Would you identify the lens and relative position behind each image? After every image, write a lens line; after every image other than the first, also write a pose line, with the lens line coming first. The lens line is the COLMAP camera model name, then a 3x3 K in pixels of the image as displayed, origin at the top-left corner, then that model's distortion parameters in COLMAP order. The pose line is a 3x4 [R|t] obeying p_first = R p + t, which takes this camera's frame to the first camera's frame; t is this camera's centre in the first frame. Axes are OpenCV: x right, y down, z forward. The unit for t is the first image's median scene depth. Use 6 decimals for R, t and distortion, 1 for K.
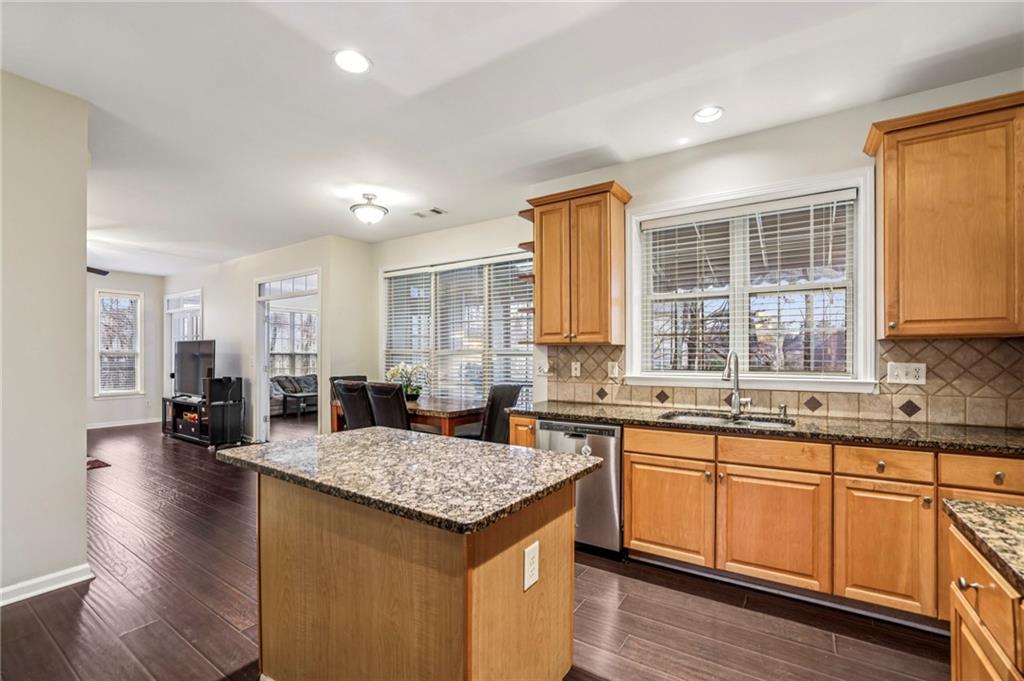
lens RADIAL K [[455.0, 0, 515.7], [0, 455.0, 353.3], [0, 0, 1]] dist [-0.022542, 0.001739]
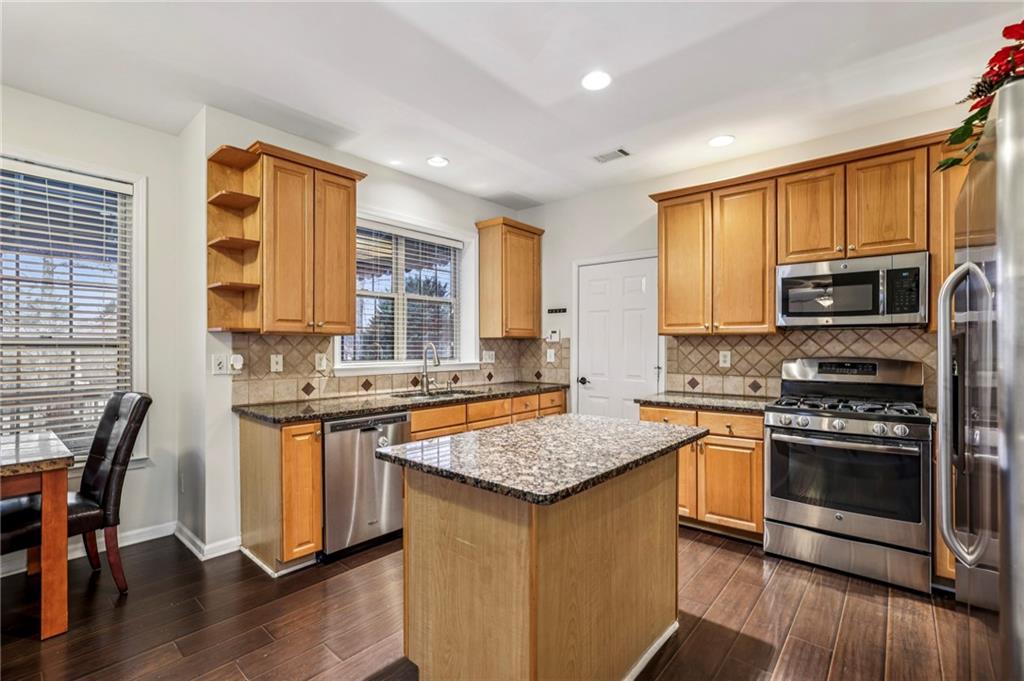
lens RADIAL K [[455.0, 0, 515.2], [0, 455.0, 346.0], [0, 0, 1]] dist [-0.022542, 0.001739]
pose [[0.119972, 0.004522, 0.992767, -0.664188], [-0.003779, 0.999984, -0.004098, 0.005325], [-0.992770, -0.003260, 0.119987, 0.488013]]
